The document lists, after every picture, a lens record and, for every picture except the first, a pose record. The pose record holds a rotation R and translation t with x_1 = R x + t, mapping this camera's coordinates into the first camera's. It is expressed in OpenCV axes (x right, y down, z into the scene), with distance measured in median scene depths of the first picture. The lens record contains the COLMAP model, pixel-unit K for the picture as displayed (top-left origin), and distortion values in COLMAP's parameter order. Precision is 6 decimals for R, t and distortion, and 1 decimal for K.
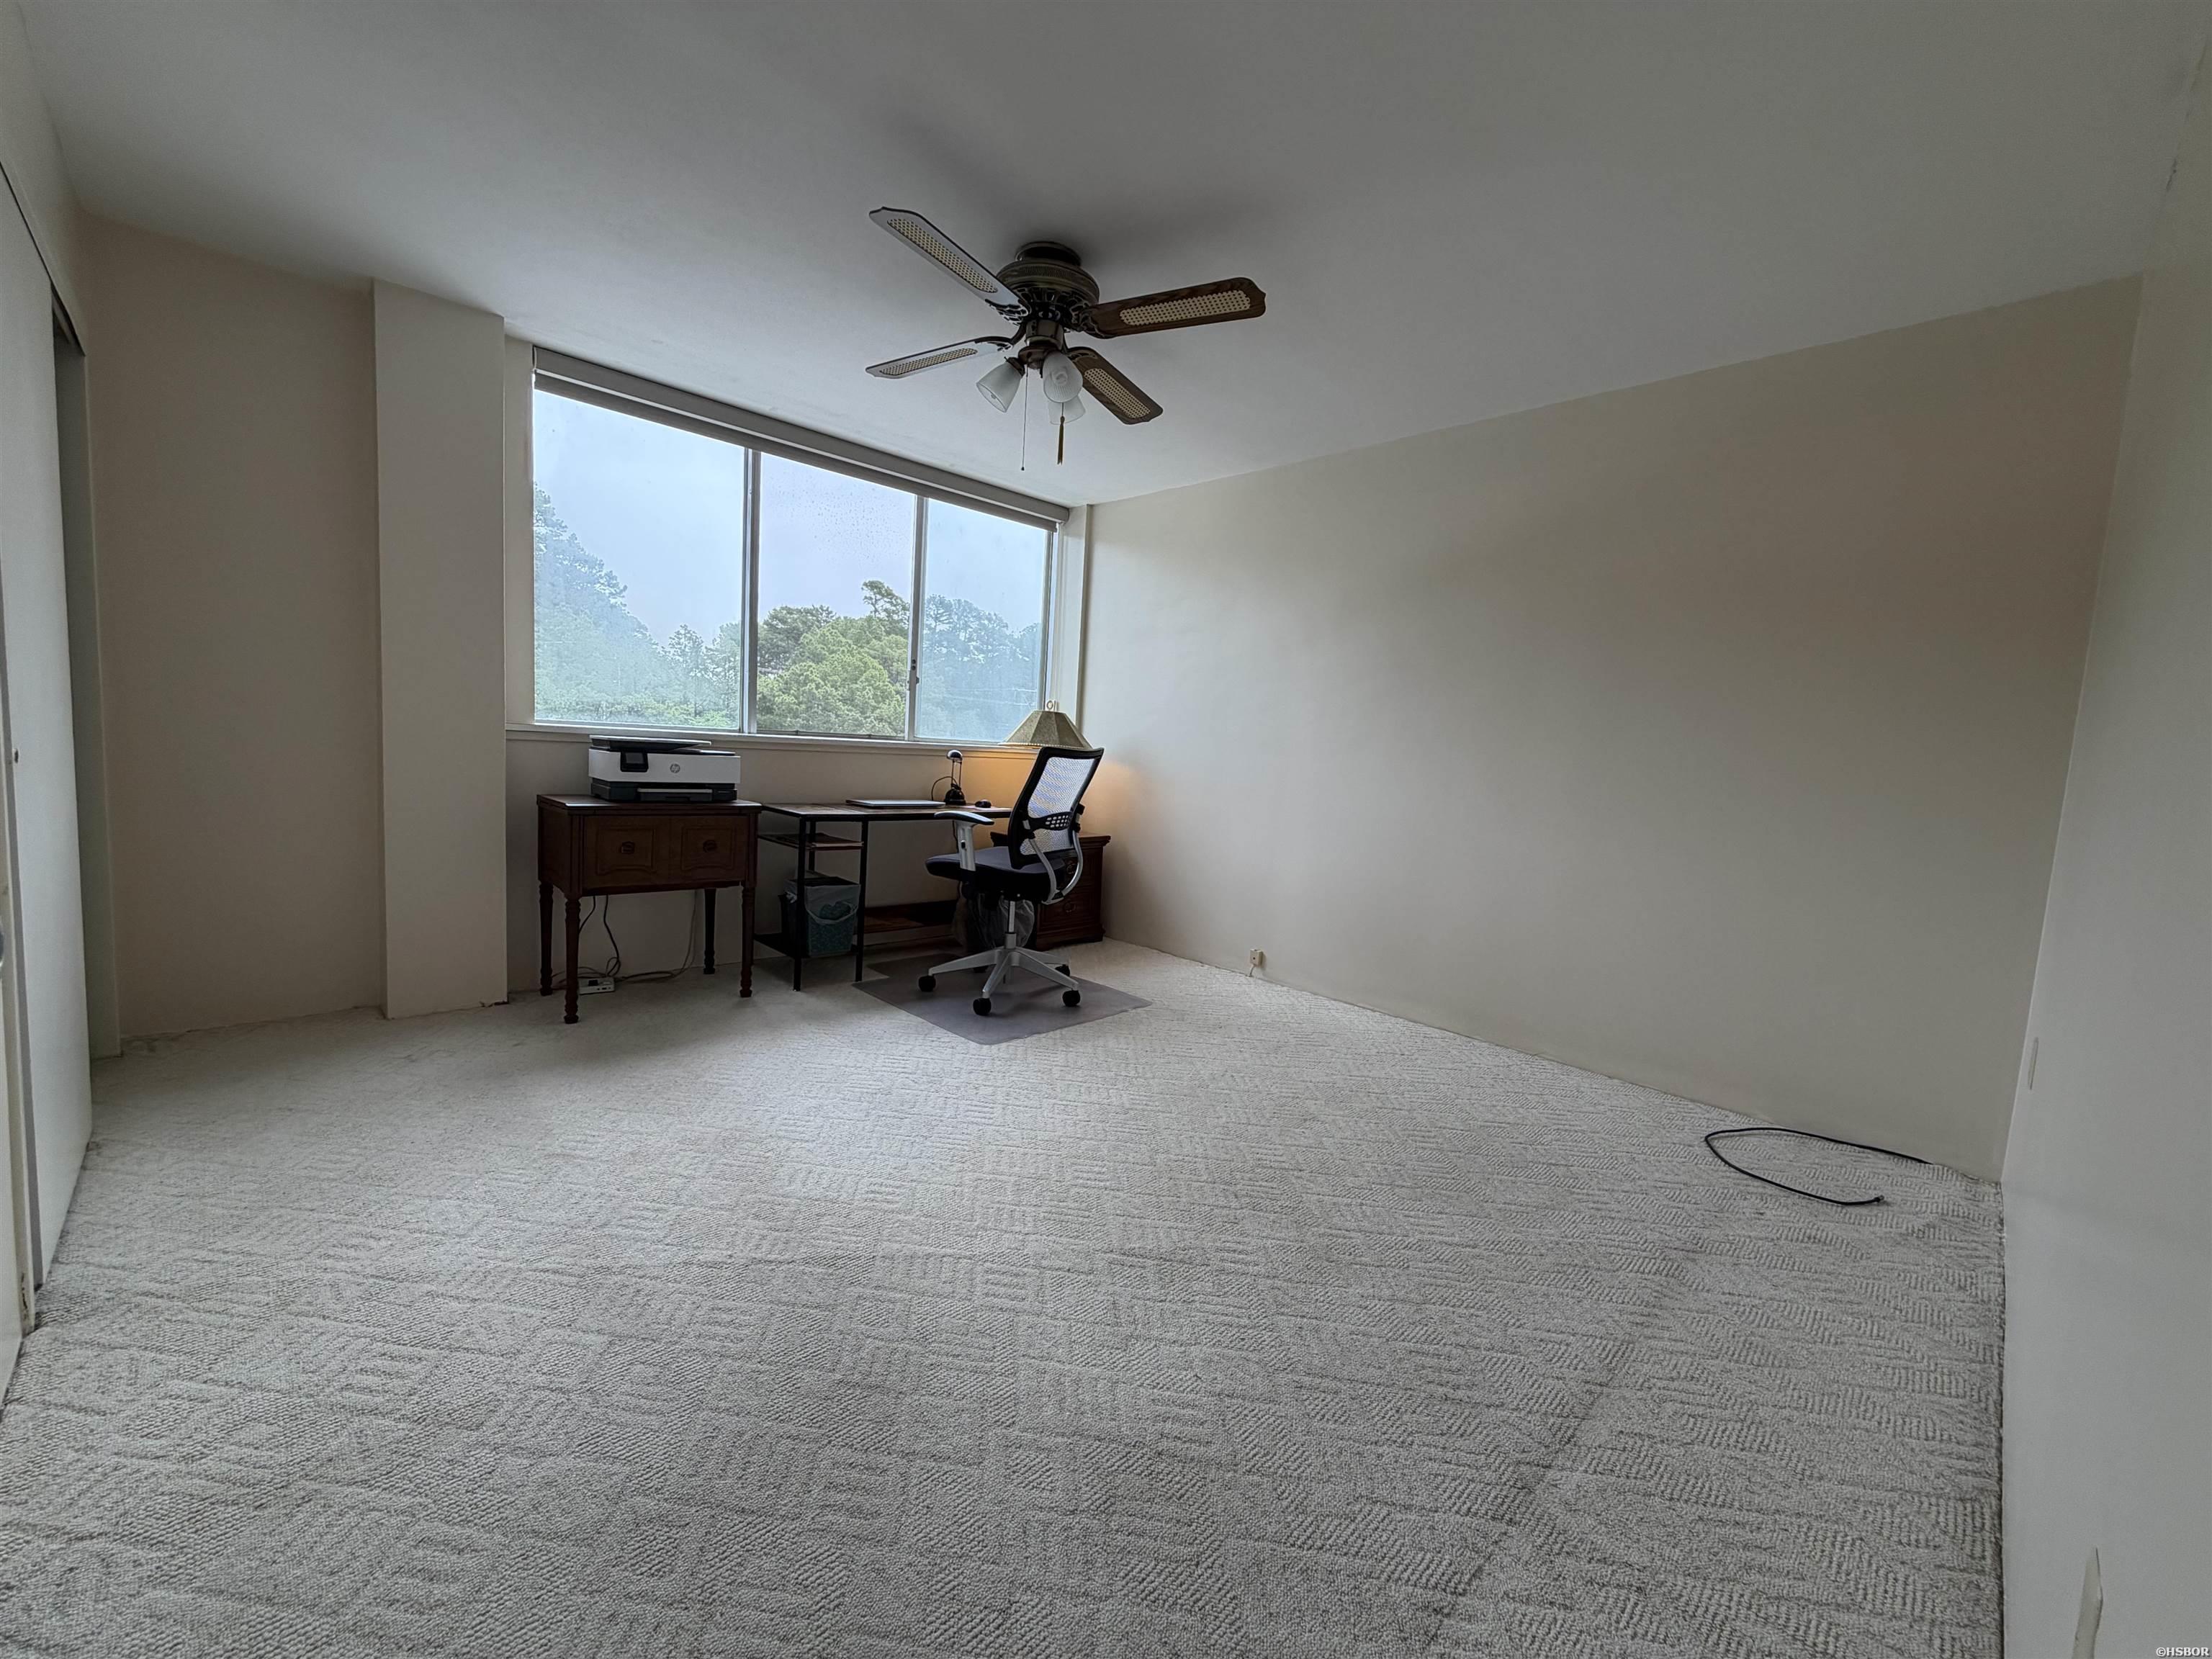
lens RADIAL K [[884.0, 0, 1090.0], [0, 884.0, 827.9], [0, 0, 1]] dist [0.001732, -0.000141]
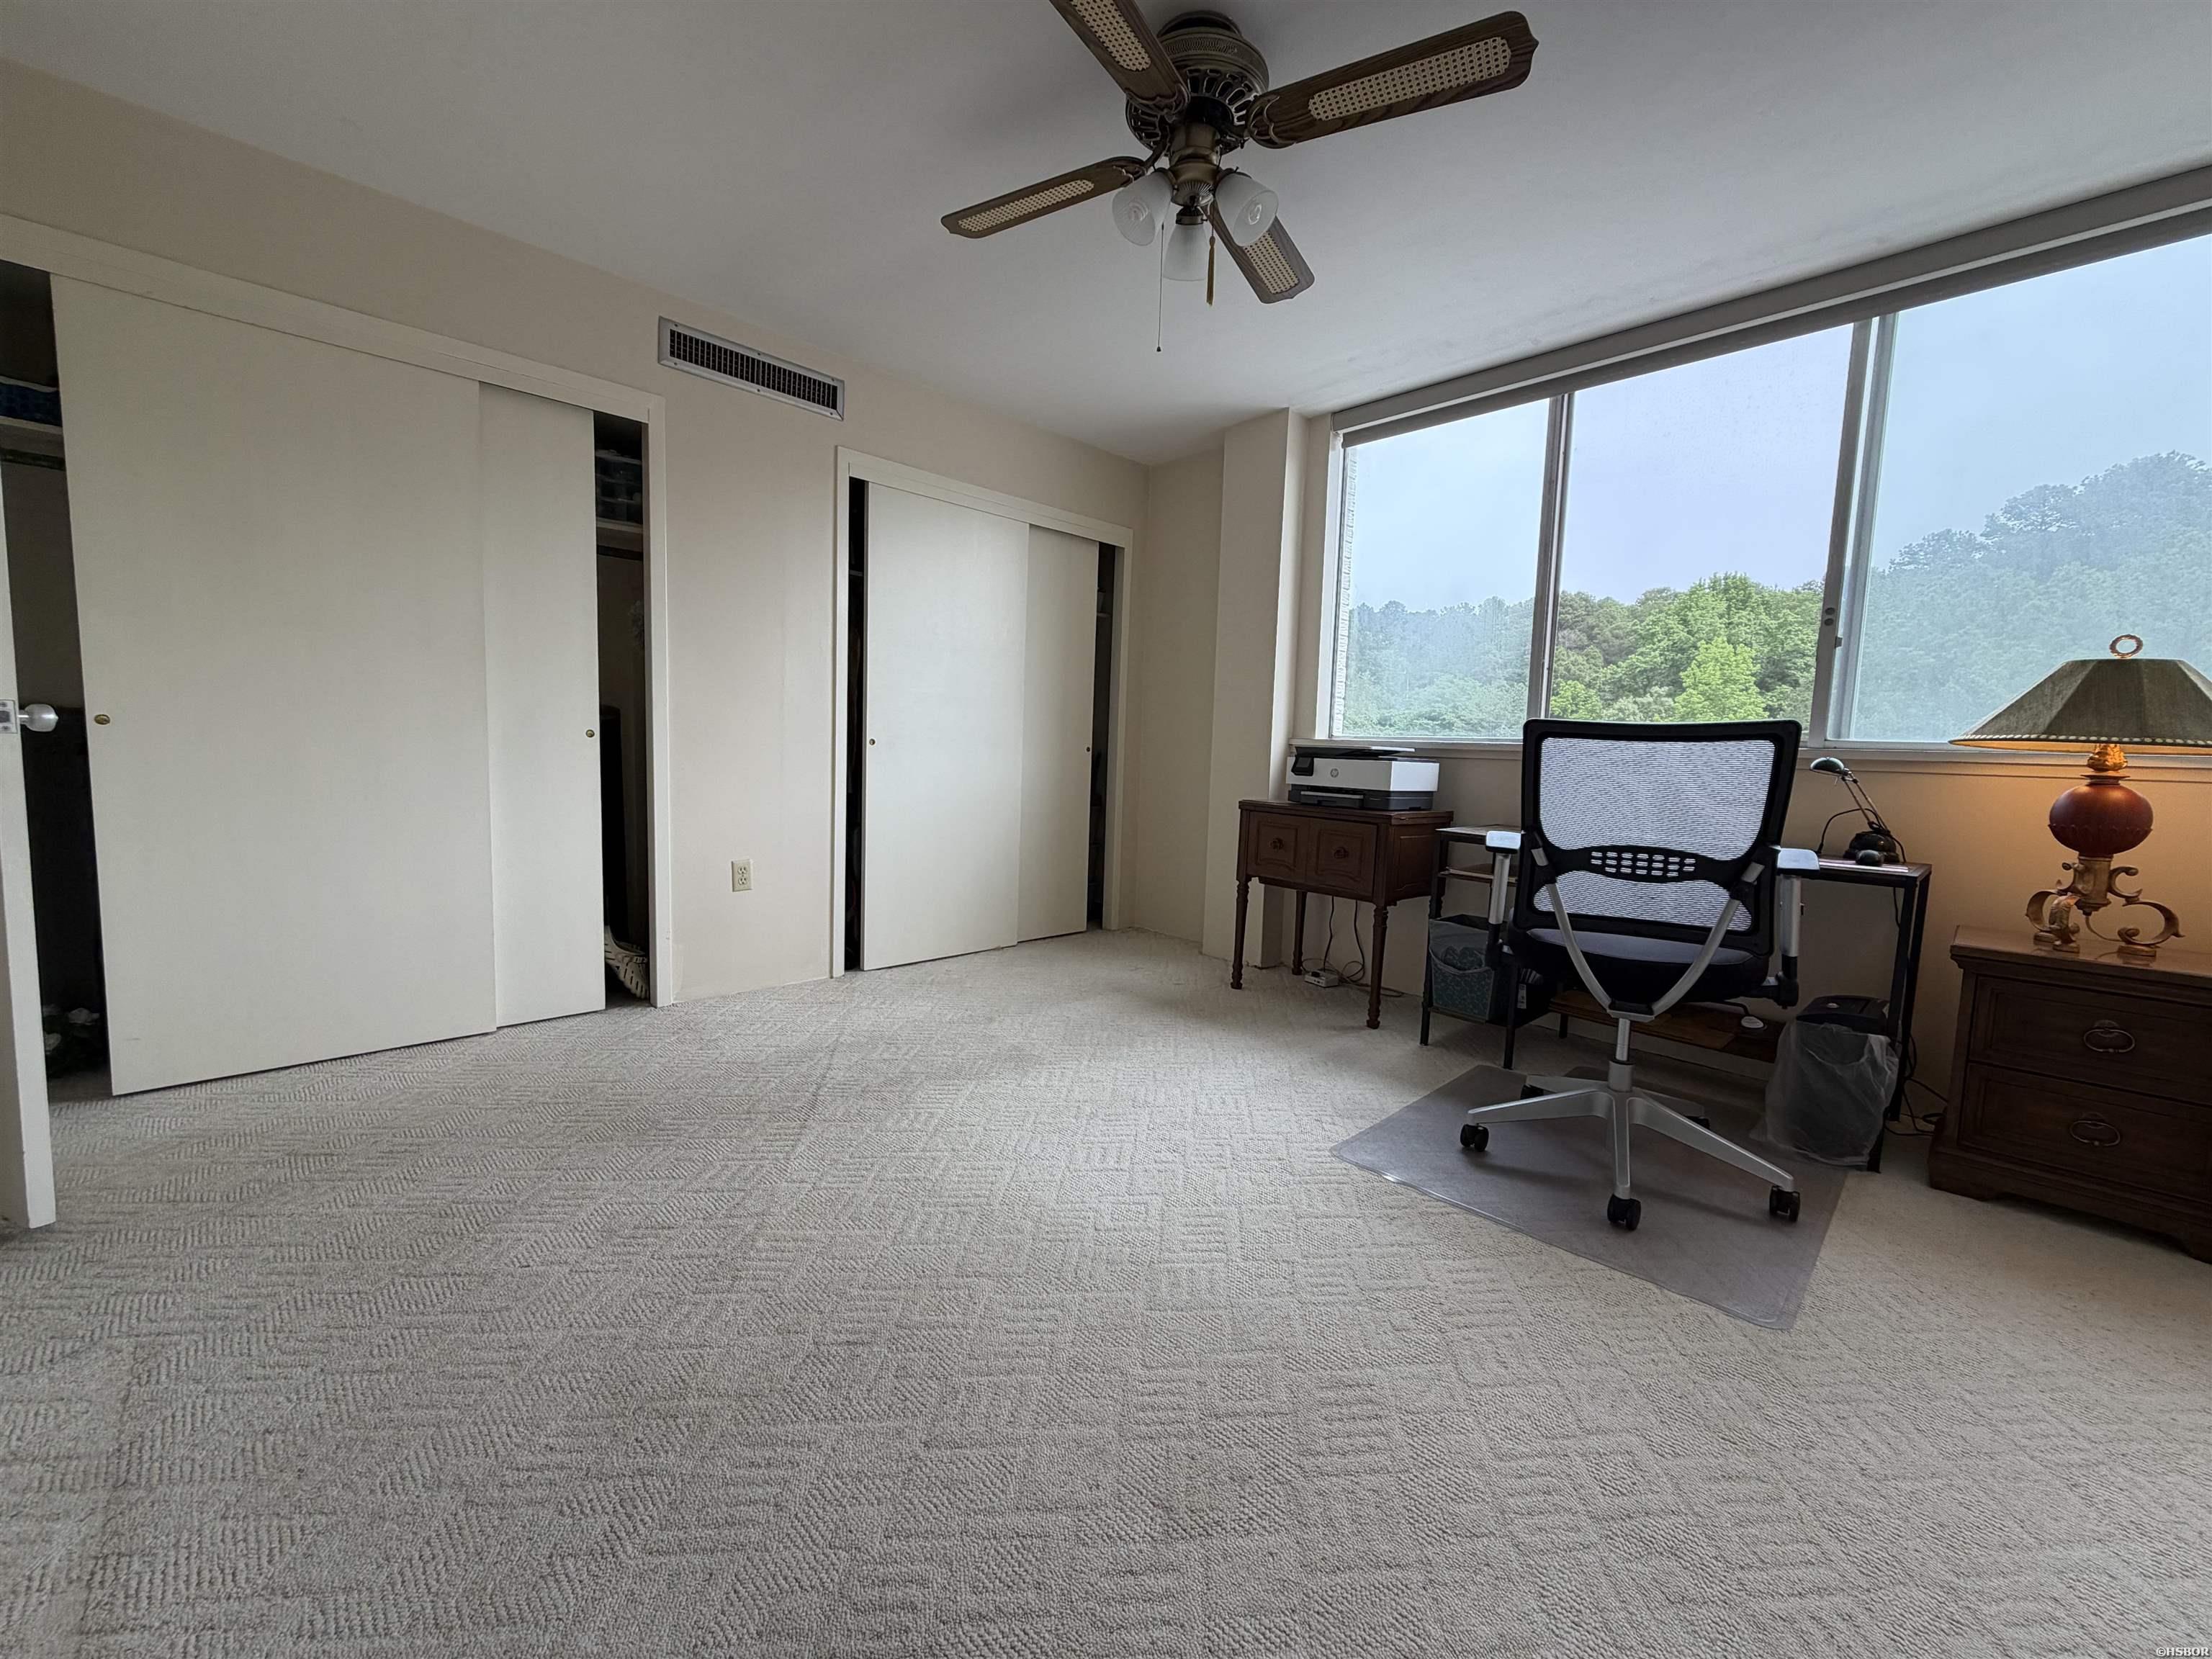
lens RADIAL K [[884.0, 0, 1101.1], [0, 884.0, 827.6], [0, 0, 1]] dist [0.001732, -0.000141]
pose [[-0.007094, 0.034678, -0.999373, 0.520838], [-0.125607, 0.991452, 0.035294, -0.007916], [0.992055, 0.125779, -0.002677, 0.727732]]
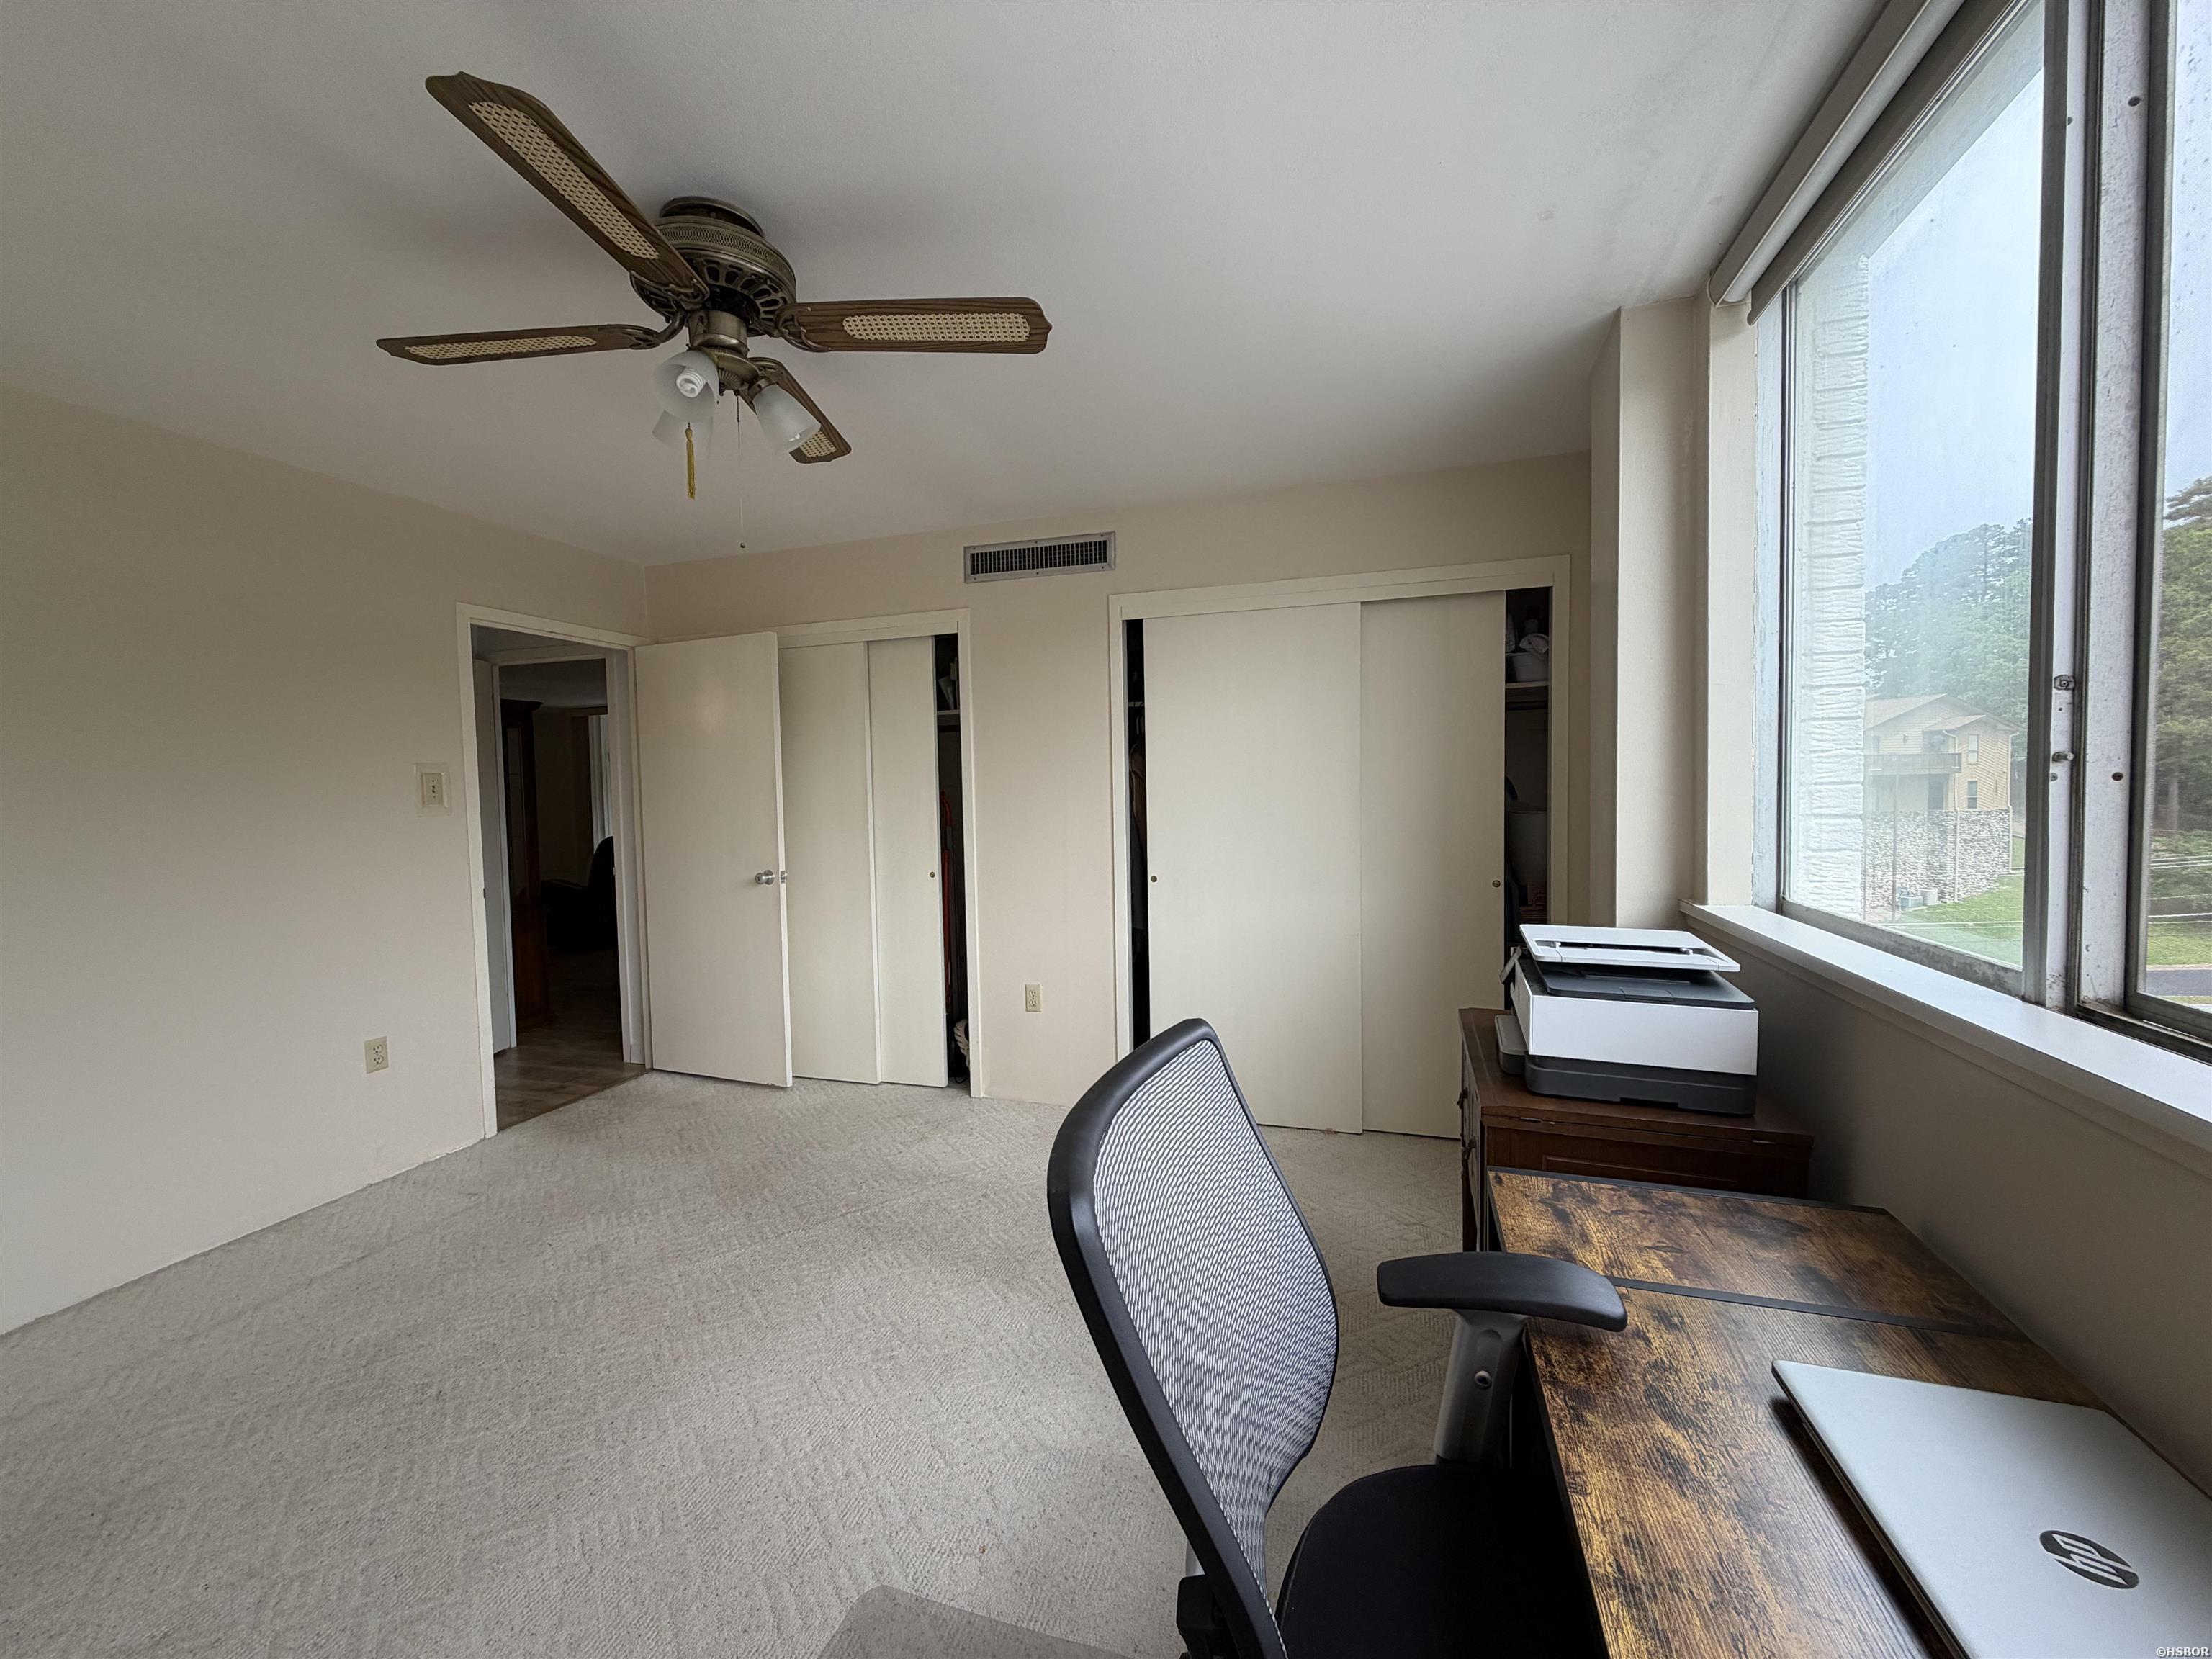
lens RADIAL K [[884.0, 0, 1117.9], [0, 884.0, 824.0], [0, 0, 1]] dist [0.001732, -0.000141]
pose [[-0.883565, -0.026744, -0.467545, -0.007165], [-0.077973, 0.992834, 0.090563, -0.186801], [0.461772, 0.116474, -0.879318, 1.305784]]
